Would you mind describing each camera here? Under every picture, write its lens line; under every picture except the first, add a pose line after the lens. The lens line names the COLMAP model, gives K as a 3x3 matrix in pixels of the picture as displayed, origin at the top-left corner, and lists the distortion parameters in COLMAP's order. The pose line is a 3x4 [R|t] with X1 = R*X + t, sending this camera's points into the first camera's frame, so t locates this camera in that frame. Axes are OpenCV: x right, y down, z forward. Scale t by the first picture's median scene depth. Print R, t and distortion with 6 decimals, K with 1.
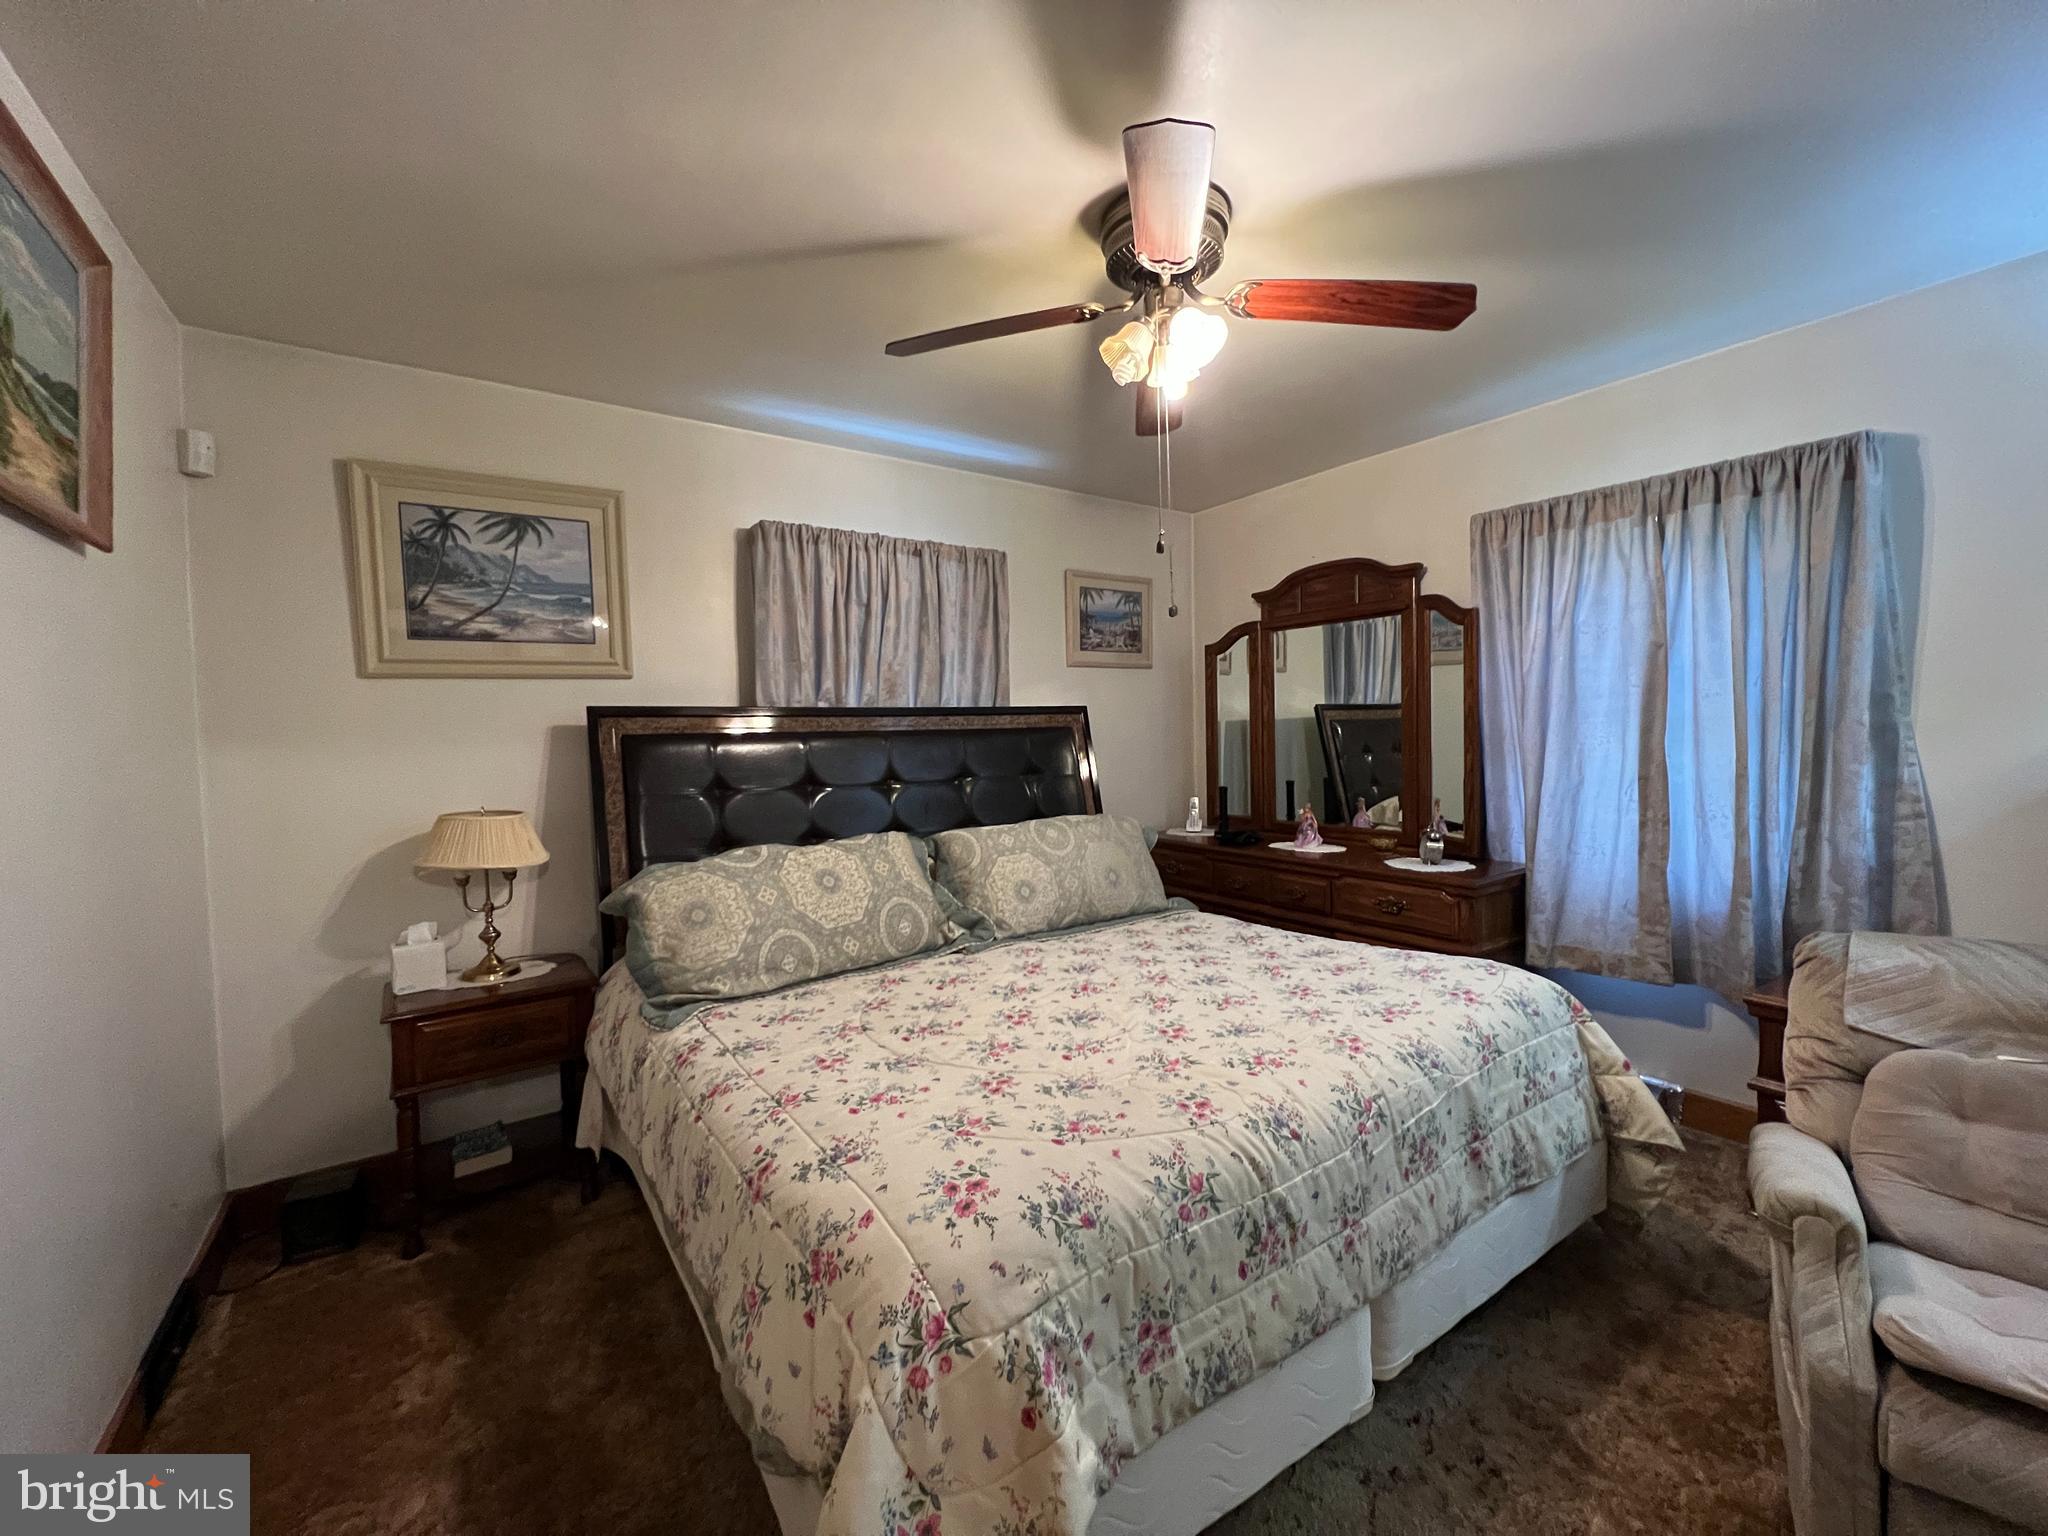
lens RADIAL K [[818.0, 0, 1017.7], [0, 818.0, 763.2], [0, 0, 1]] dist [-0.001099, 0.000785]
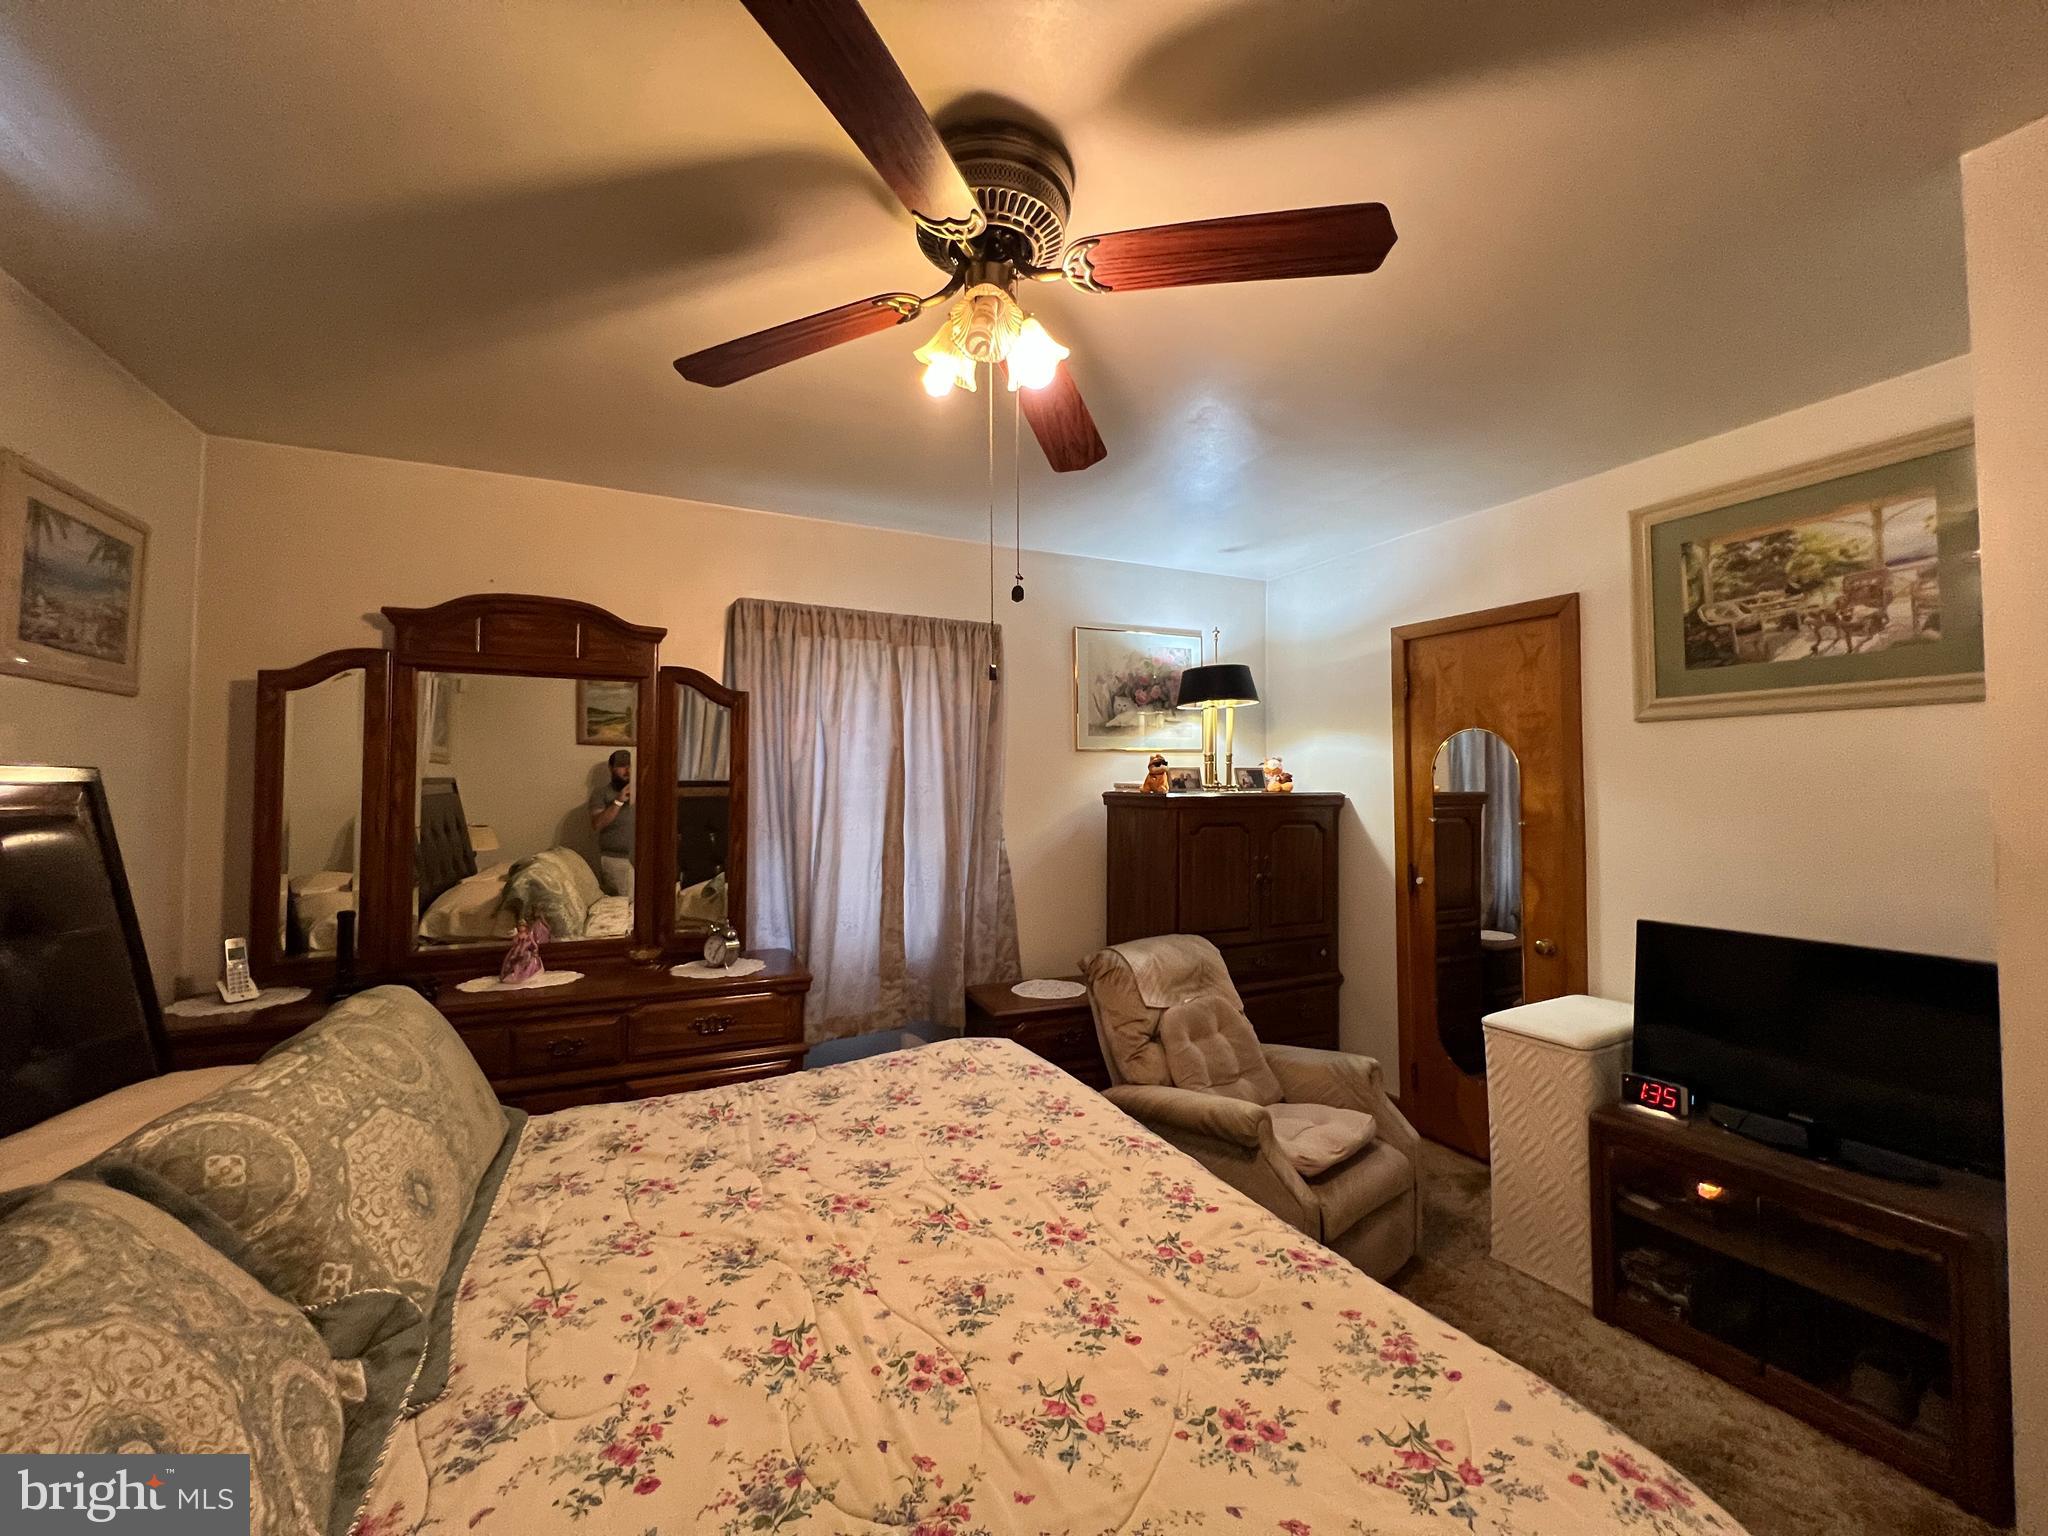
lens RADIAL K [[818.0, 0, 1017.7], [0, 818.0, 763.2], [0, 0, 1]] dist [-0.001099, 0.000785]
pose [[0.167028, 0.055127, 0.984410, -0.393171], [0.033992, 0.997520, -0.061629, -0.039537], [-0.985366, 0.043756, 0.164740, 0.605647]]
